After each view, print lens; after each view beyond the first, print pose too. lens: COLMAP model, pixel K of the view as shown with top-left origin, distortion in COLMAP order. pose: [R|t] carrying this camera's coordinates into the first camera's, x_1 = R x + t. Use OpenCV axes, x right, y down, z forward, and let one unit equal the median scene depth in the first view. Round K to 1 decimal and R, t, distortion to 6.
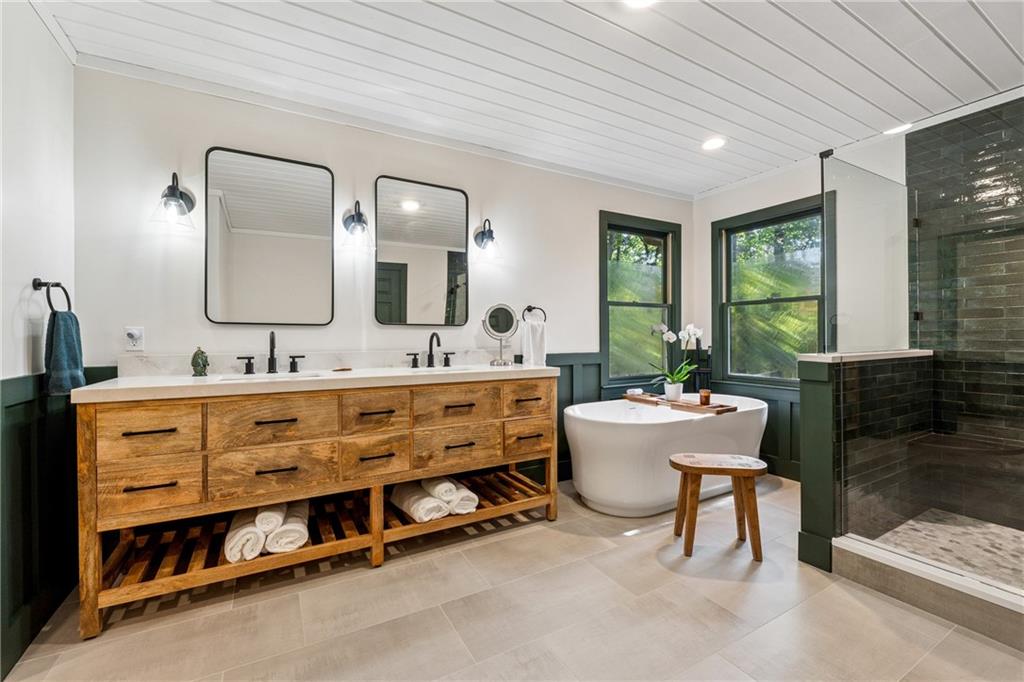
lens RADIAL K [[429.6, 0, 511.5], [0, 429.6, 340.4], [0, 0, 1]] dist [-0.000852, -0.000744]
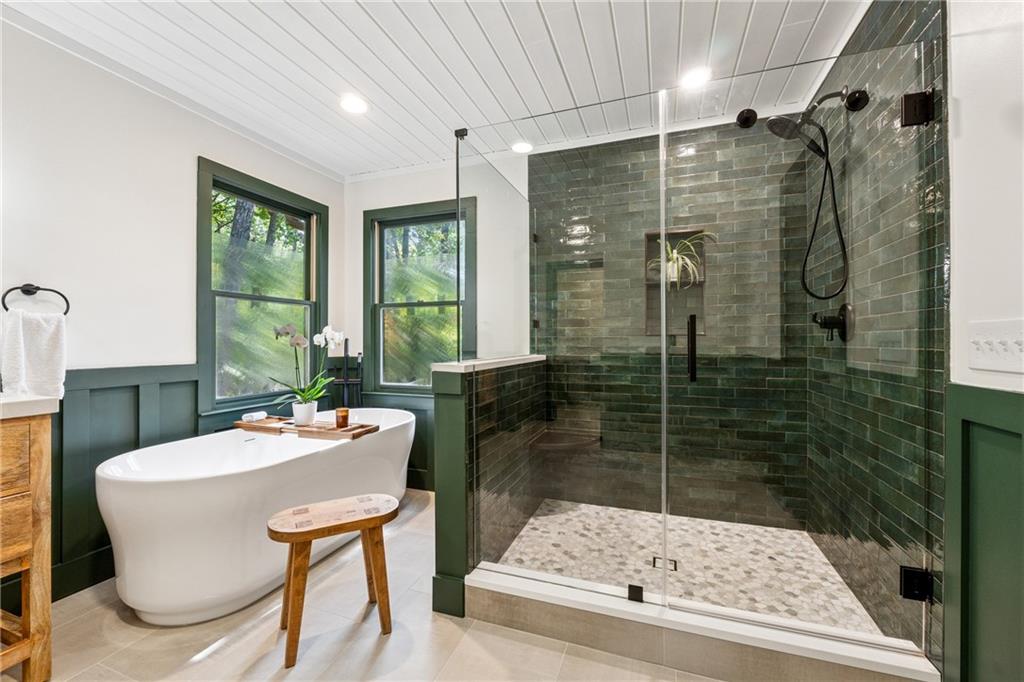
lens RADIAL K [[429.6, 0, 510.6], [0, 429.6, 342.5], [0, 0, 1]] dist [-0.000852, -0.000744]
pose [[0.761598, 0.004718, 0.648032, 0.196886], [-0.000355, 0.999976, -0.006863, -0.002124], [-0.648050, 0.004997, 0.761582, 0.216481]]
